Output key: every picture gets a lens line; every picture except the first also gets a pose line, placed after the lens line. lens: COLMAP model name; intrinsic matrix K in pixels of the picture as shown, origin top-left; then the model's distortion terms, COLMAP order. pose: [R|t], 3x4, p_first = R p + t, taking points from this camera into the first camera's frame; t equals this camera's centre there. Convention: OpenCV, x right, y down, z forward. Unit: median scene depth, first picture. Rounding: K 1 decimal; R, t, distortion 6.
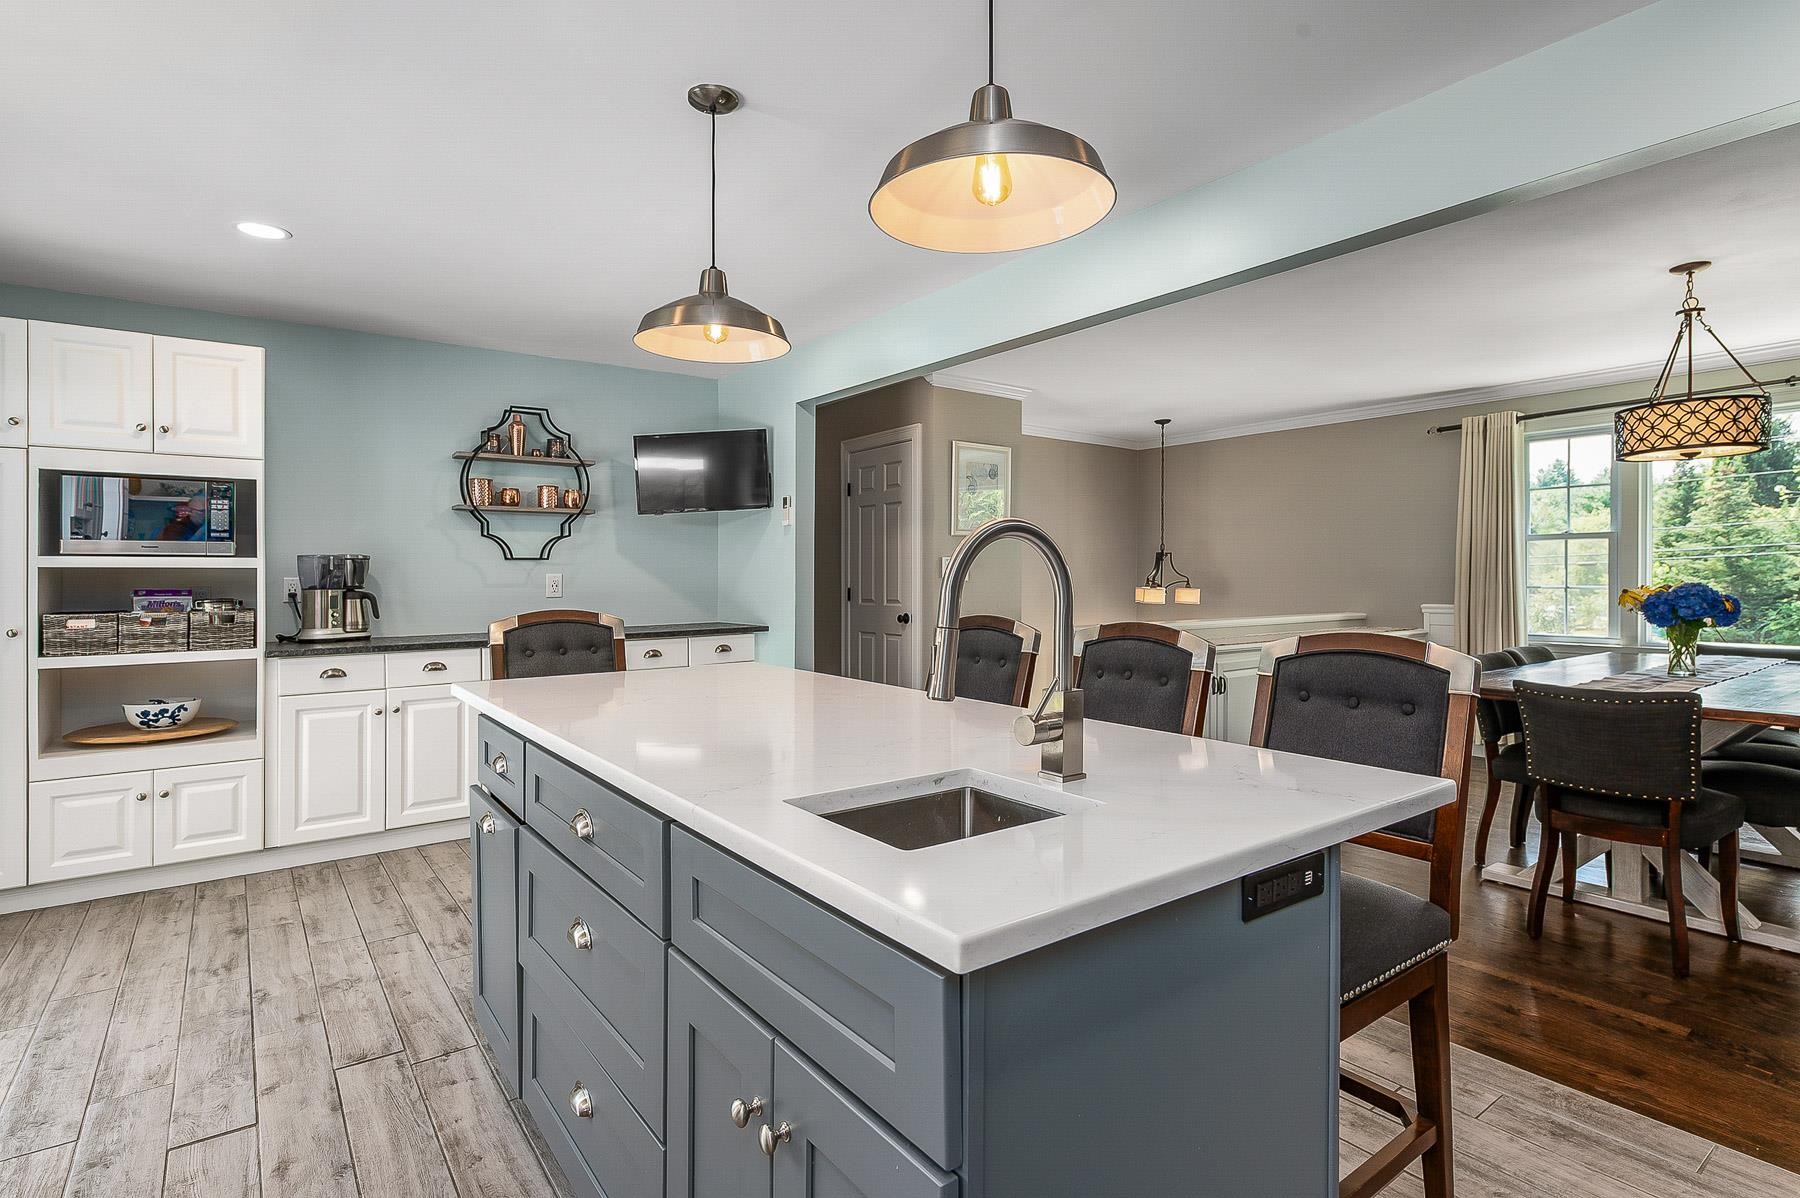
lens RADIAL K [[897.0, 0, 898.1], [0, 897.0, 582.7], [0, 0, 1]] dist [-0.000798, 0.000070]
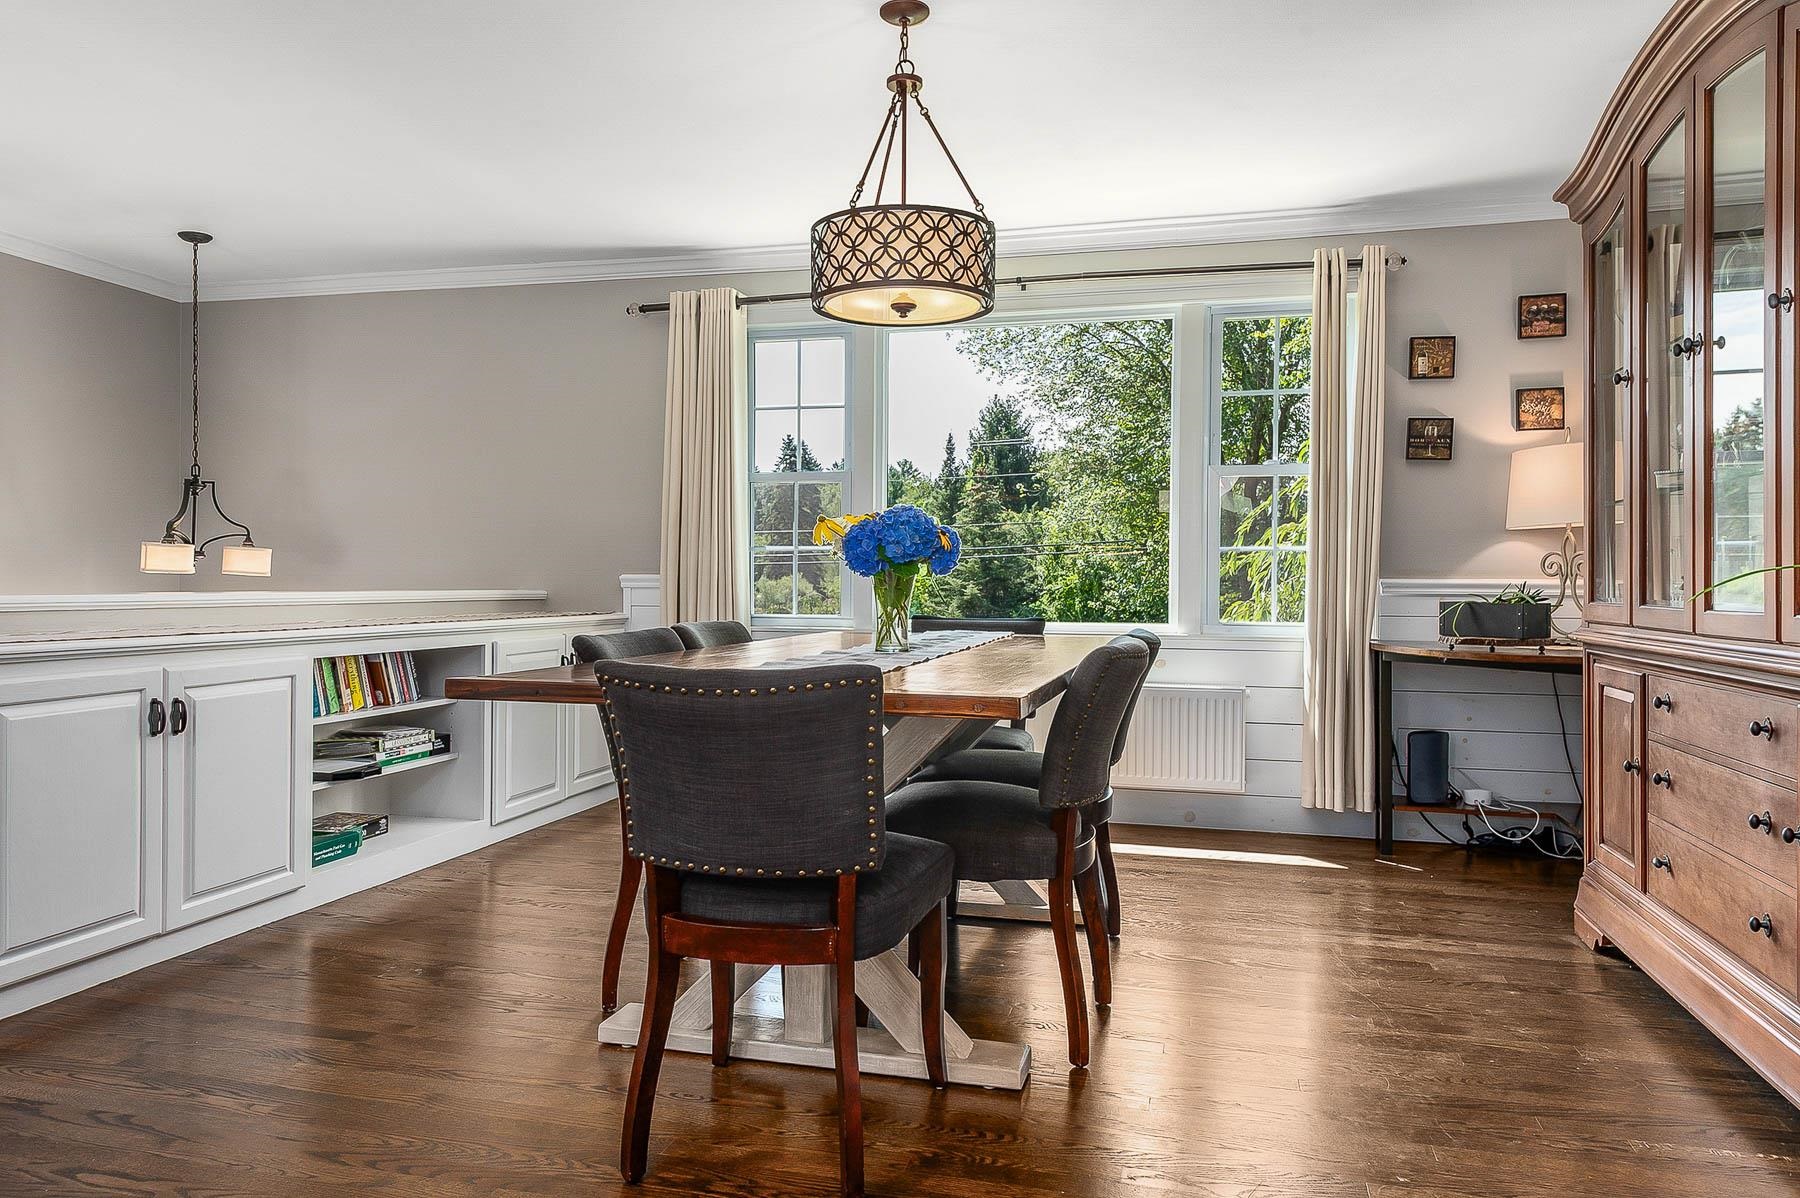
lens RADIAL K [[1195.5, 0, 906.0], [0, 1195.5, 577.4], [0, 0, 1]] dist [0.002507, -0.001326]
pose [[0.777047, 0.011780, 0.629333, 0.350612], [-0.007473, 0.999927, -0.009490, 0.058722], [-0.629399, 0.002671, 0.777078, 0.336083]]
